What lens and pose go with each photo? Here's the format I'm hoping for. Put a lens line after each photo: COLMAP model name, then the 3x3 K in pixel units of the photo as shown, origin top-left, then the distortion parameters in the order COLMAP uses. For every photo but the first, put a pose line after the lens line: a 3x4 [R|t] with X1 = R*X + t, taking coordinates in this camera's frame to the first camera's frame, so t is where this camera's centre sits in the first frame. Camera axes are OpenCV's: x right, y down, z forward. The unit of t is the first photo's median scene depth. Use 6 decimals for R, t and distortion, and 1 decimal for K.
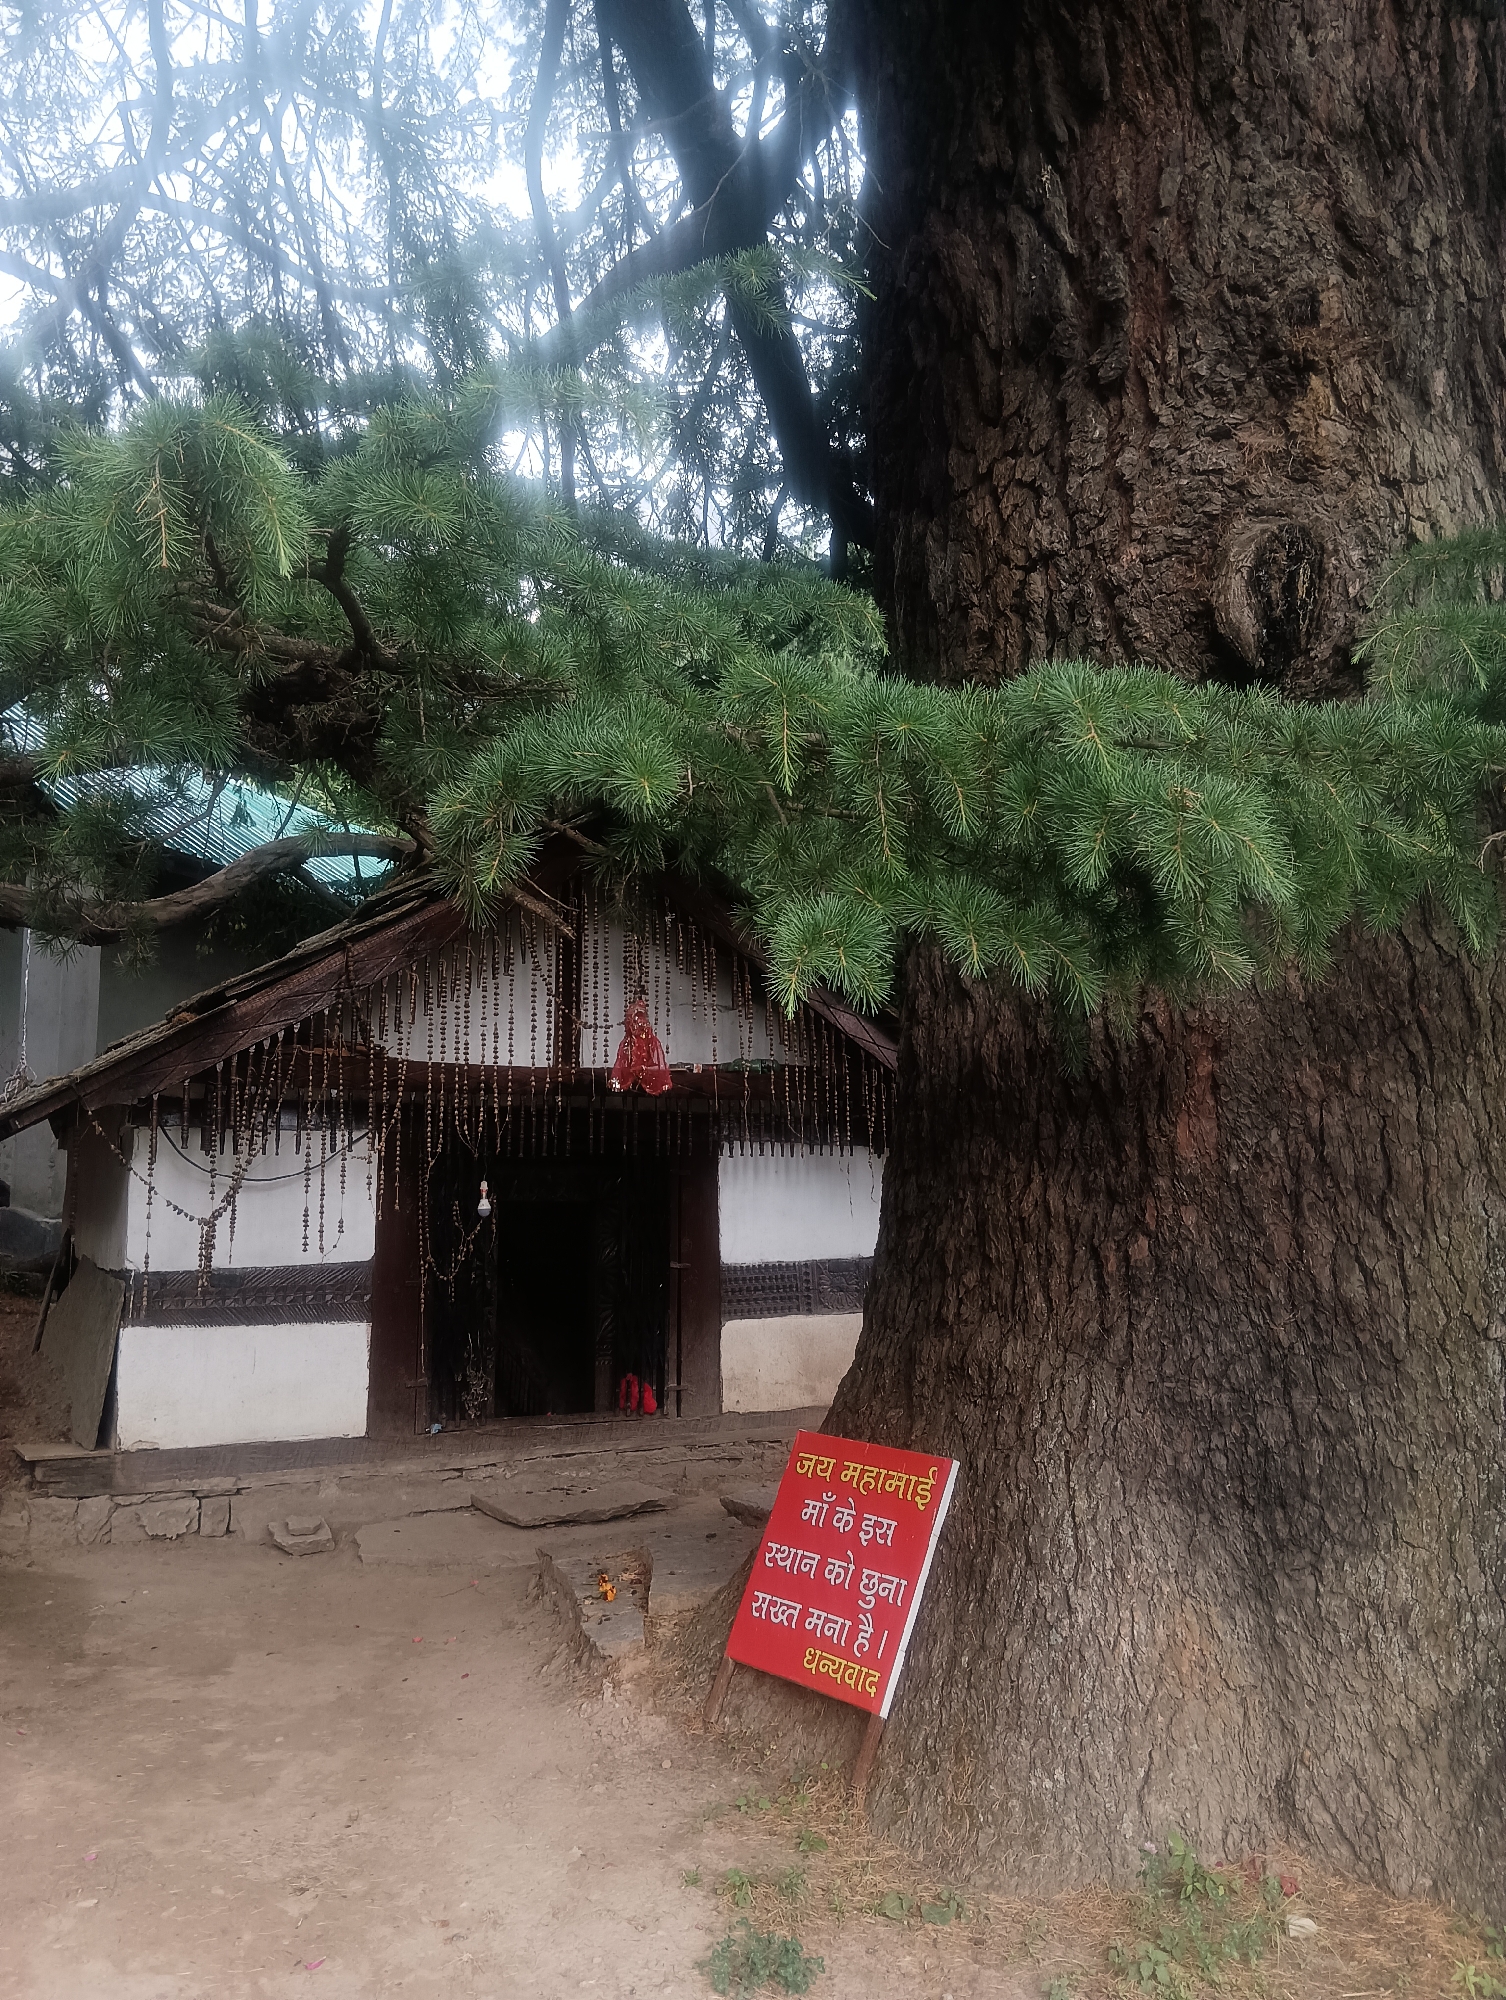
lens RADIAL K [[1592.0, 0, 756.4], [0, 1592.0, 1010.2], [0, 0, 1]] dist [0.006023, -0.021759]
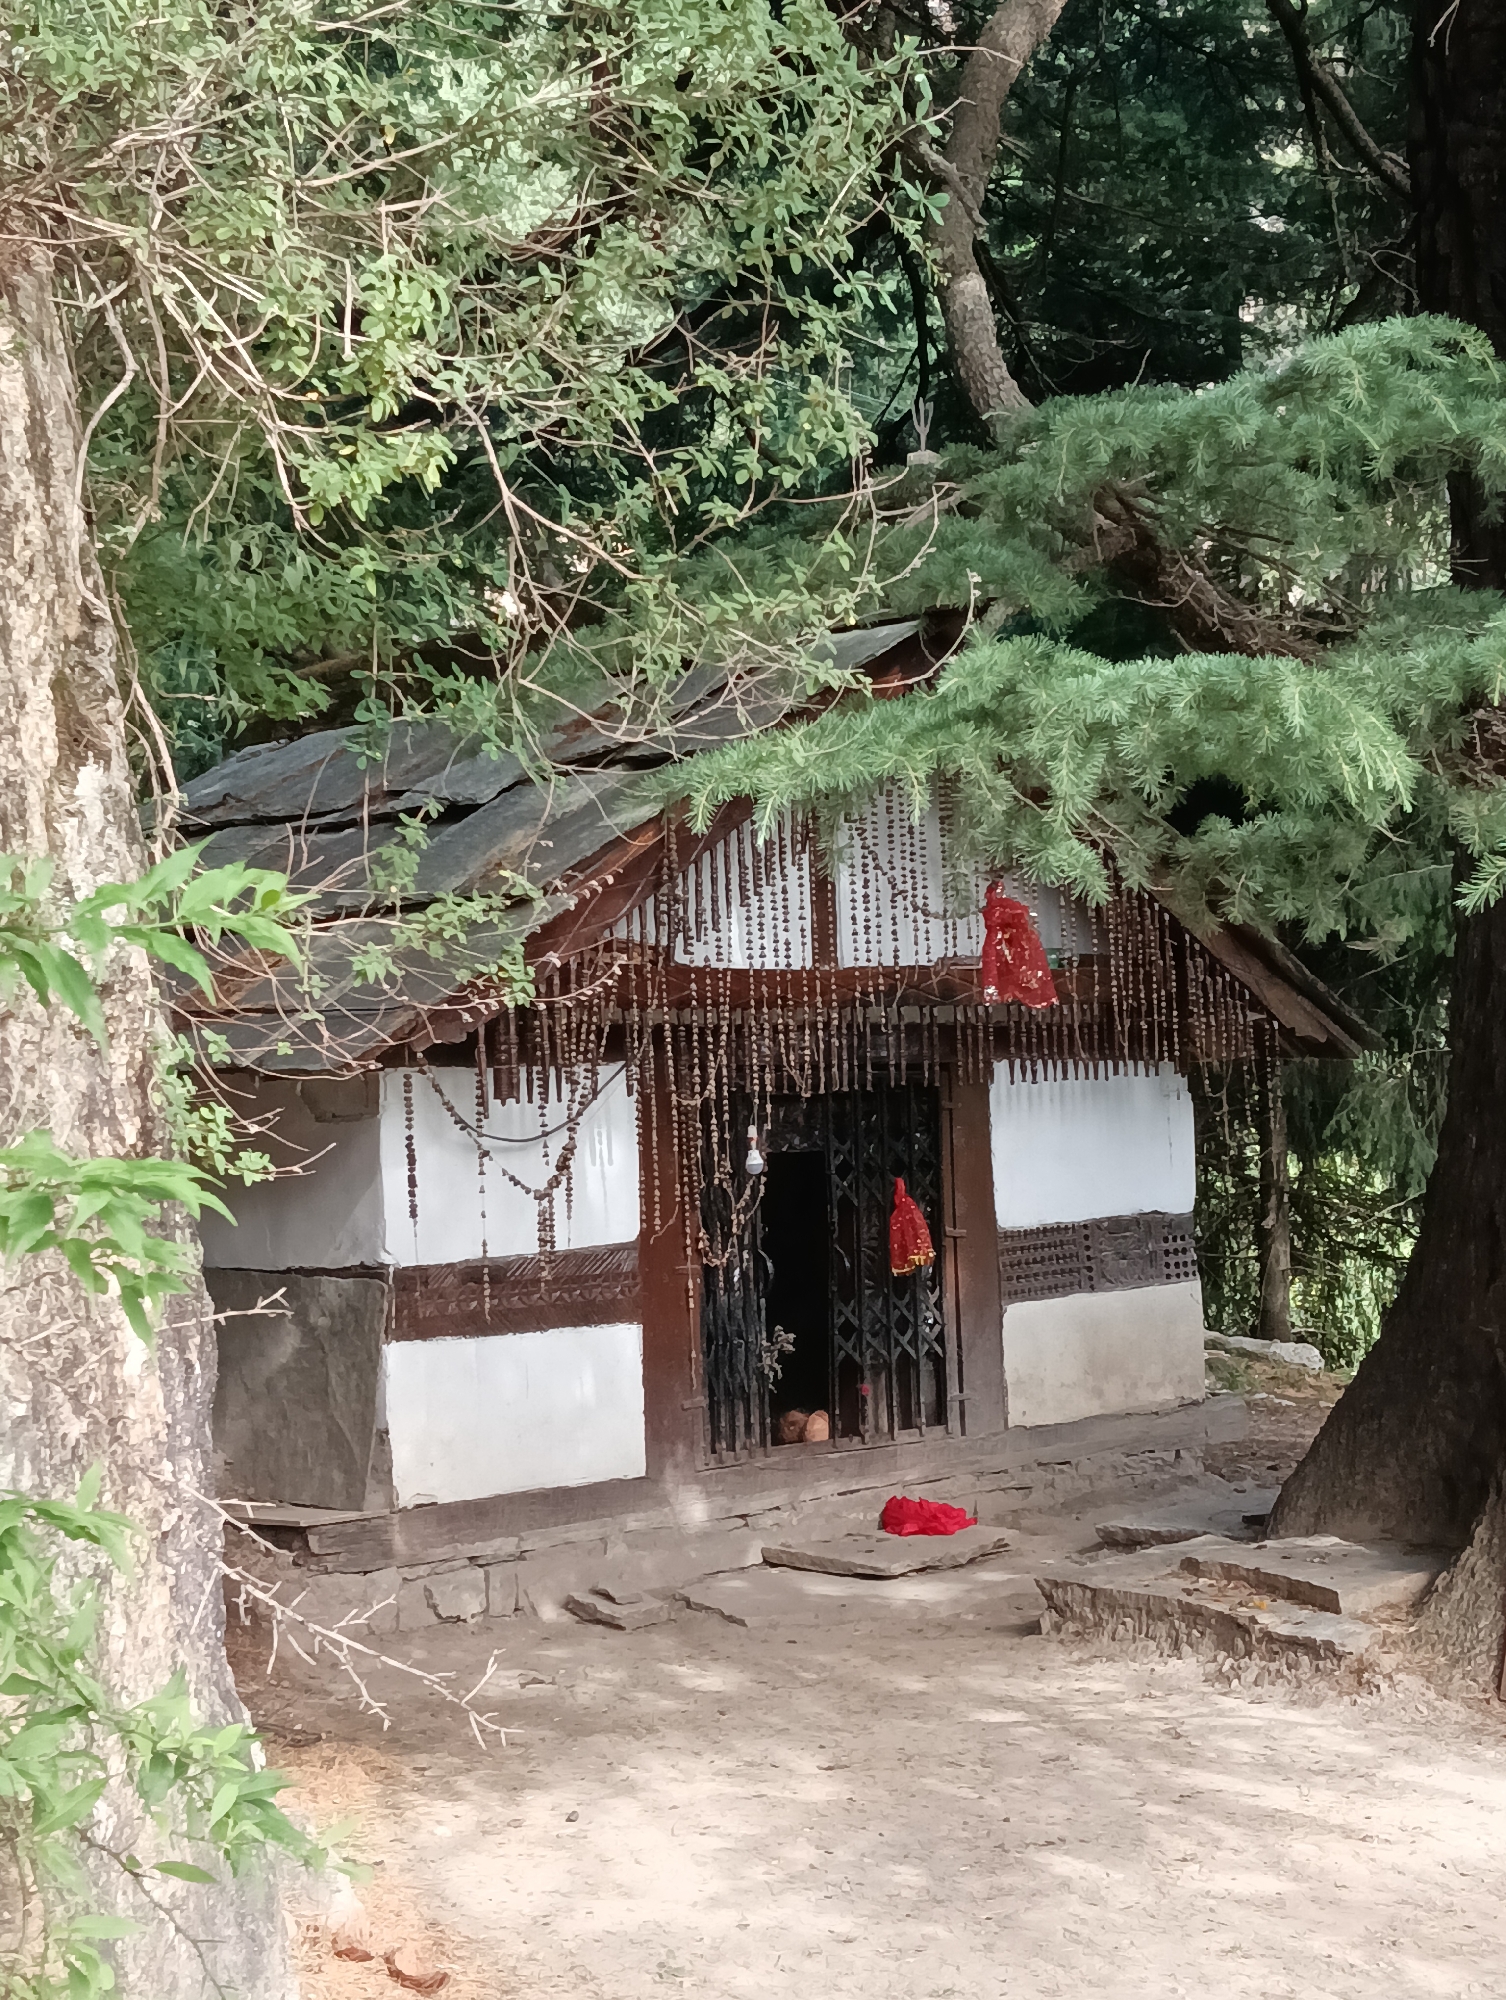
lens RADIAL K [[3310.3, 0, 754.1], [0, 3310.3, 1001.5], [0, 0, 1]] dist [0.030096, 0.000000]
pose [[0.960029, -0.020899, 0.279120, -0.647288], [-0.003561, 0.996216, 0.086840, -0.088023], [-0.279879, -0.084363, 0.956321, -0.479843]]
